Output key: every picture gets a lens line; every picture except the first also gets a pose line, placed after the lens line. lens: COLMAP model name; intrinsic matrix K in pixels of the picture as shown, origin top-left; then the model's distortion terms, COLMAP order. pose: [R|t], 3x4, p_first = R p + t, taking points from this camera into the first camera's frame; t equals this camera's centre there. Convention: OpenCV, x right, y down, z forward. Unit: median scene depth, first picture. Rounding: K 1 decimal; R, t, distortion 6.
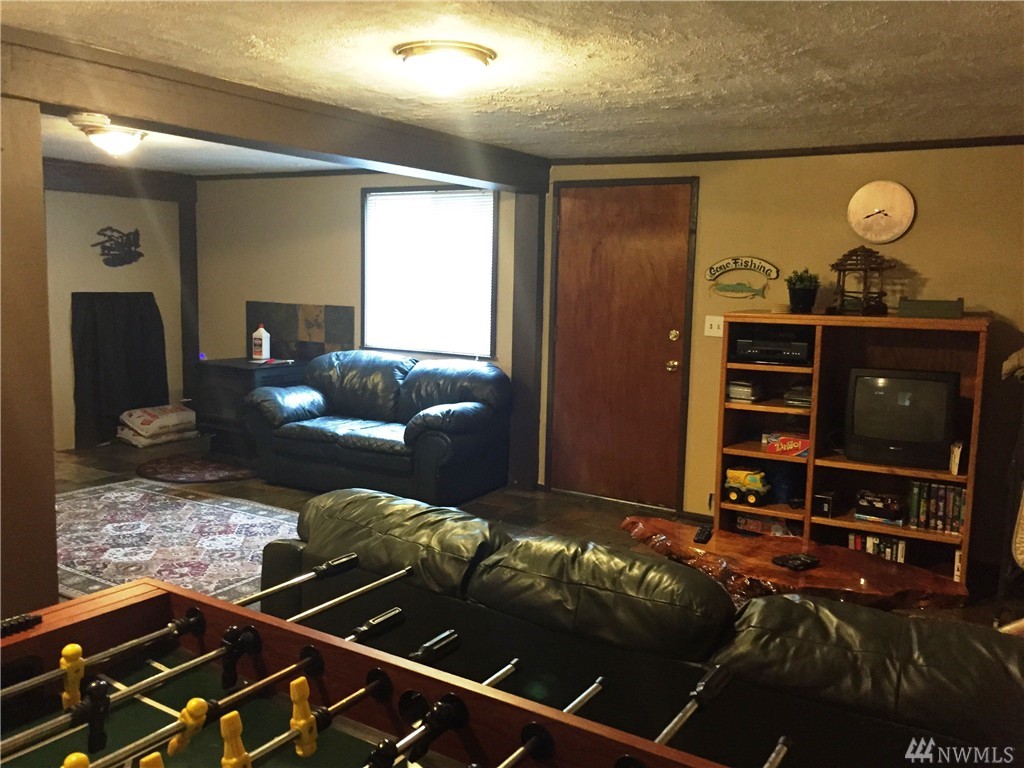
lens RADIAL K [[890.4, 0, 504.3], [0, 890.4, 380.7], [0, 0, 1]] dist [0.055732, -0.023594]
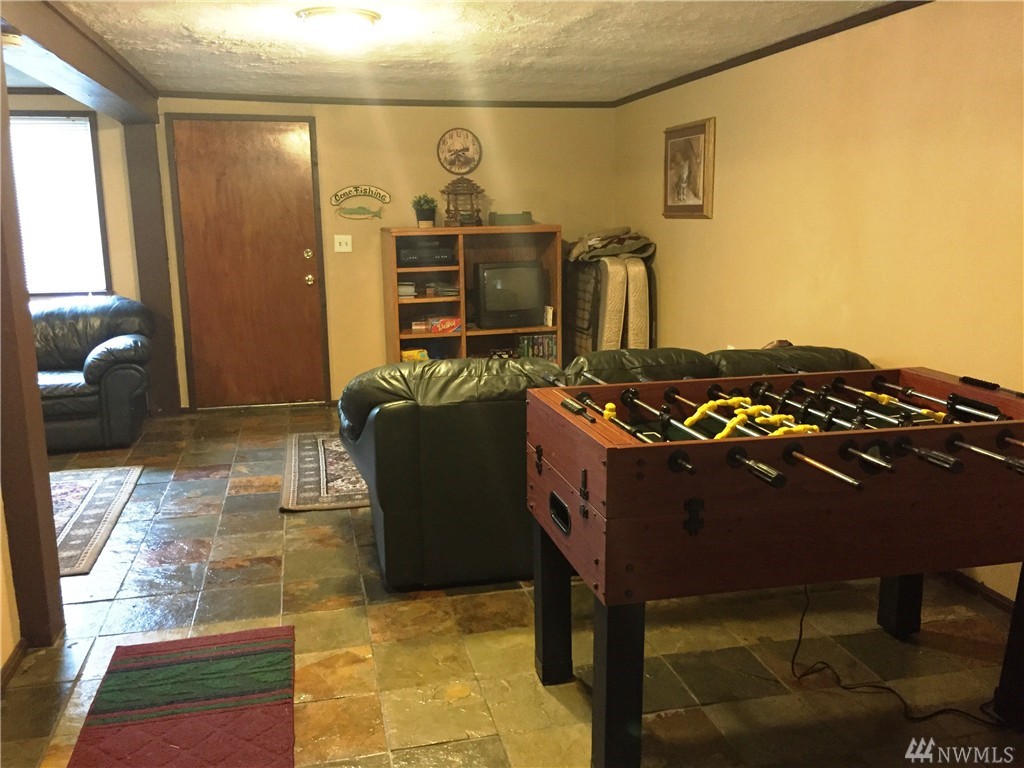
lens RADIAL K [[890.4, 0, 509.2], [0, 890.4, 381.2], [0, 0, 1]] dist [0.055732, -0.023594]
pose [[0.694221, -0.161401, 0.701432, -0.519540], [0.115649, 0.986885, 0.112625, 0.013873], [-0.710410, 0.002933, 0.703782, -0.016691]]
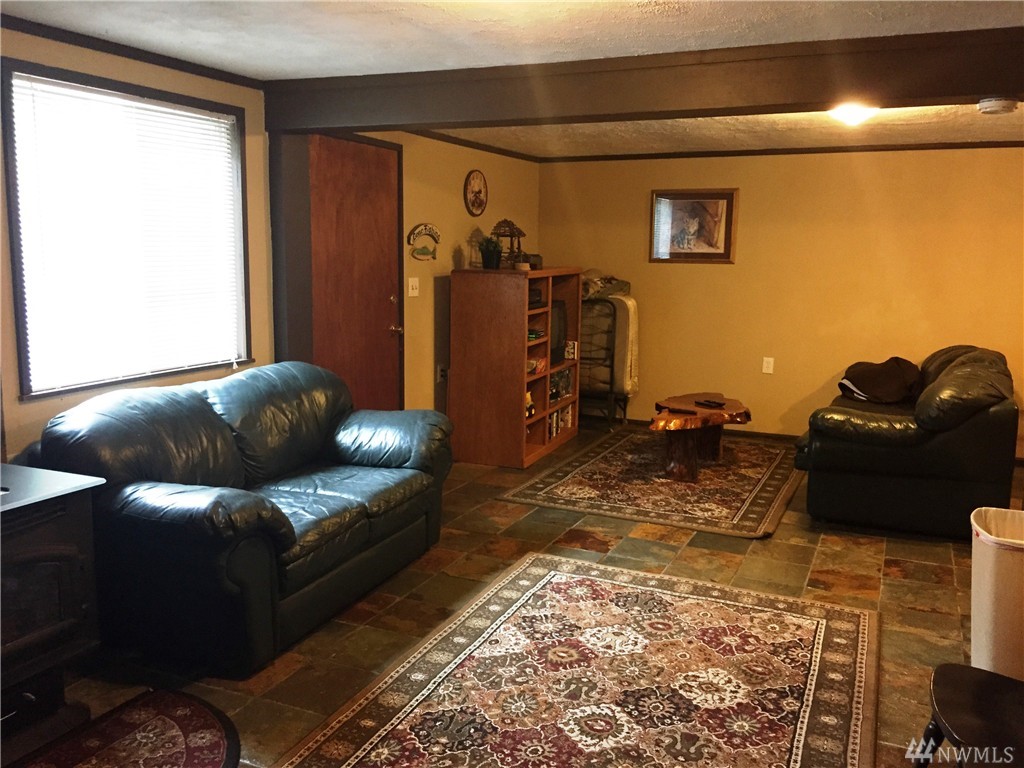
lens RADIAL K [[890.4, 0, 512.3], [0, 890.4, 382.8], [0, 0, 1]] dist [0.055732, -0.023594]
pose [[-0.157256, -0.171211, 0.972603, -0.912000], [0.107581, 0.976026, 0.189208, -0.148363], [-0.981681, 0.134387, -0.135067, 1.107413]]
